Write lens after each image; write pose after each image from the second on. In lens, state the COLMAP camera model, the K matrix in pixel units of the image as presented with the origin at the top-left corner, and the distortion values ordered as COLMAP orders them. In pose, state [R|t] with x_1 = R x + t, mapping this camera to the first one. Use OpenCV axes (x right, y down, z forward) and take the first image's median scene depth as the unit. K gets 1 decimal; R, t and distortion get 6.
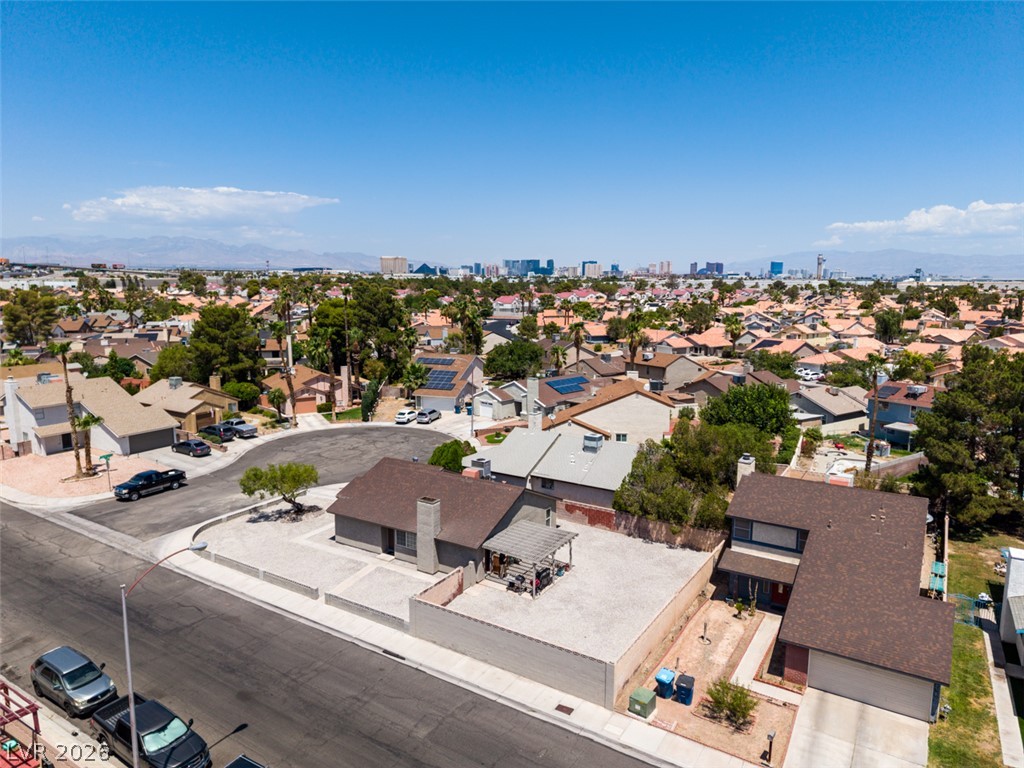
lens RADIAL K [[680.8, 0, 512.0], [0, 680.8, 384.0], [0, 0, 1]] dist [0.036354, -0.033271]
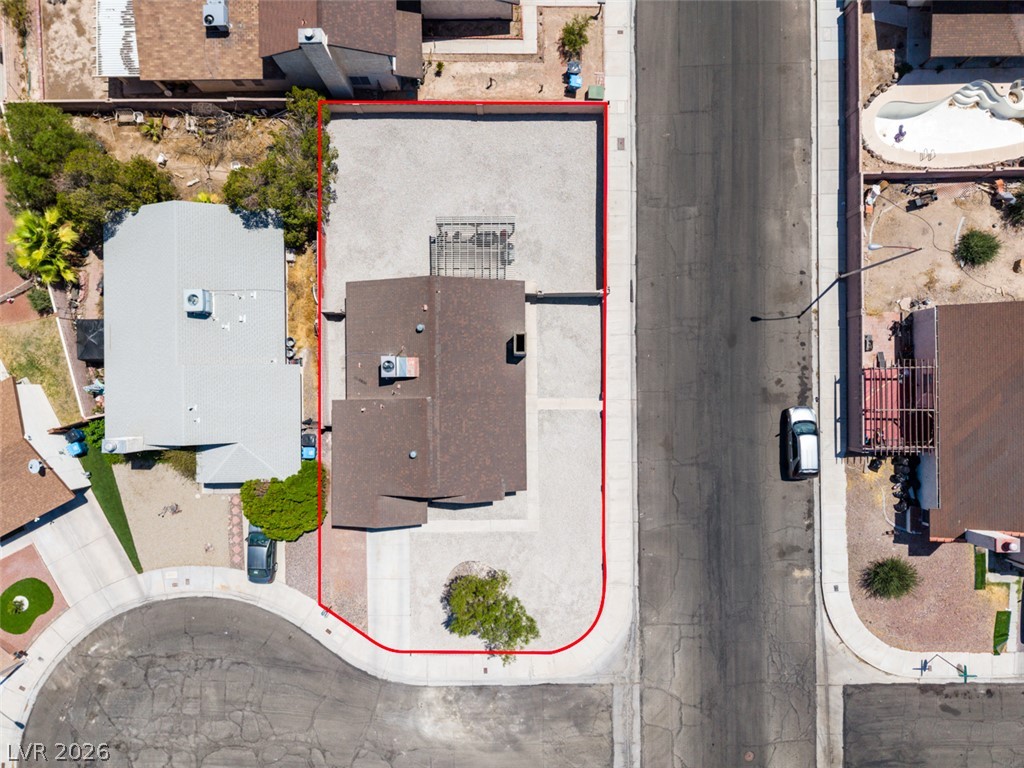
lens RADIAL K [[680.8, 0, 512.0], [0, 680.8, 384.0], [0, 0, 1]] dist [0.036354, -0.033271]
pose [[-0.543454, -0.839403, 0.007844, -0.154414], [0.138951, -0.080738, 0.987002, -0.672483], [-0.827859, 0.537480, 0.160514, 0.802748]]
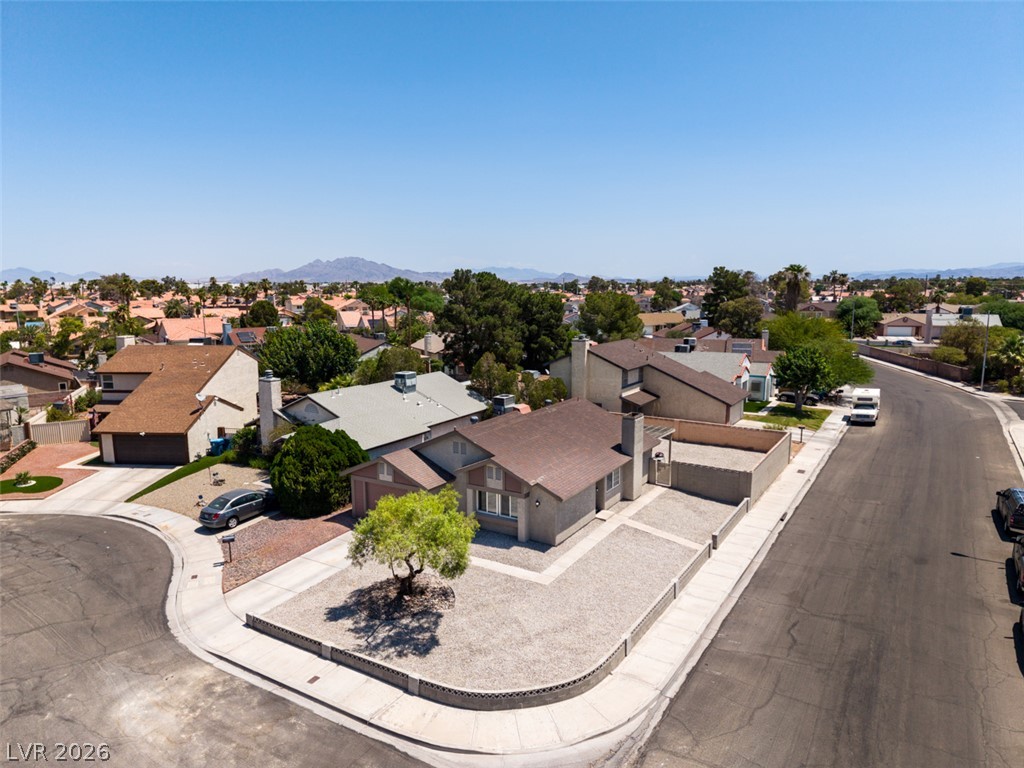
lens RADIAL K [[680.8, 0, 512.0], [0, 680.8, 384.0], [0, 0, 1]] dist [0.036354, -0.033271]
pose [[-0.012464, -0.154182, 0.987964, -0.886856], [0.158399, 0.975260, 0.154198, -0.026962], [-0.987297, 0.158414, 0.012266, 1.025375]]
